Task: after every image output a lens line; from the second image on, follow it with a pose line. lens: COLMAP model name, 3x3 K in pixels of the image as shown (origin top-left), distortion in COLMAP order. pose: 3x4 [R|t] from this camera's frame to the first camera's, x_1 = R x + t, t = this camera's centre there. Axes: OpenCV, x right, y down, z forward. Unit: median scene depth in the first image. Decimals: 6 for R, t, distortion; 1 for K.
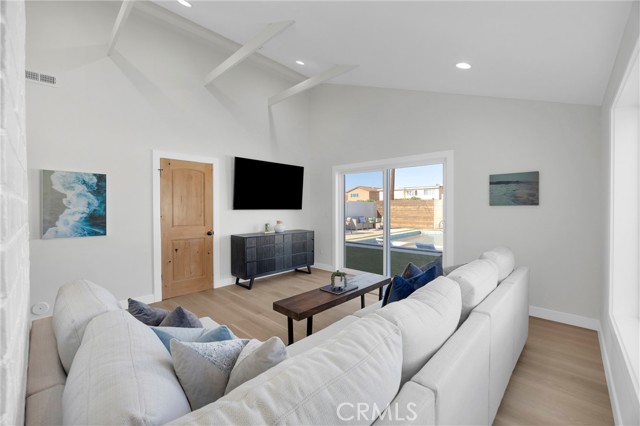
lens RADIAL K [[265.0, 0, 320.0], [0, 265.0, 213.0], [0, 0, 1]] dist [-0.000008, -0.000081]
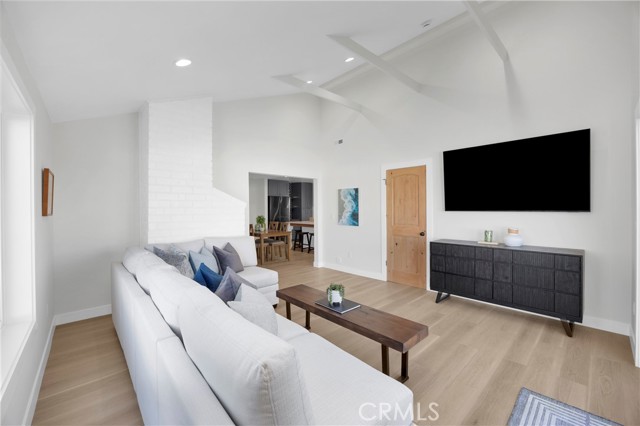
lens RADIAL K [[265.0, 0, 320.0], [0, 265.0, 213.0], [0, 0, 1]] dist [-0.000008, -0.000081]
pose [[-0.054669, 0.023529, -0.998227, 0.671696], [-0.009193, 0.999668, 0.024067, -0.026114], [0.998462, 0.010492, -0.054435, 0.721691]]
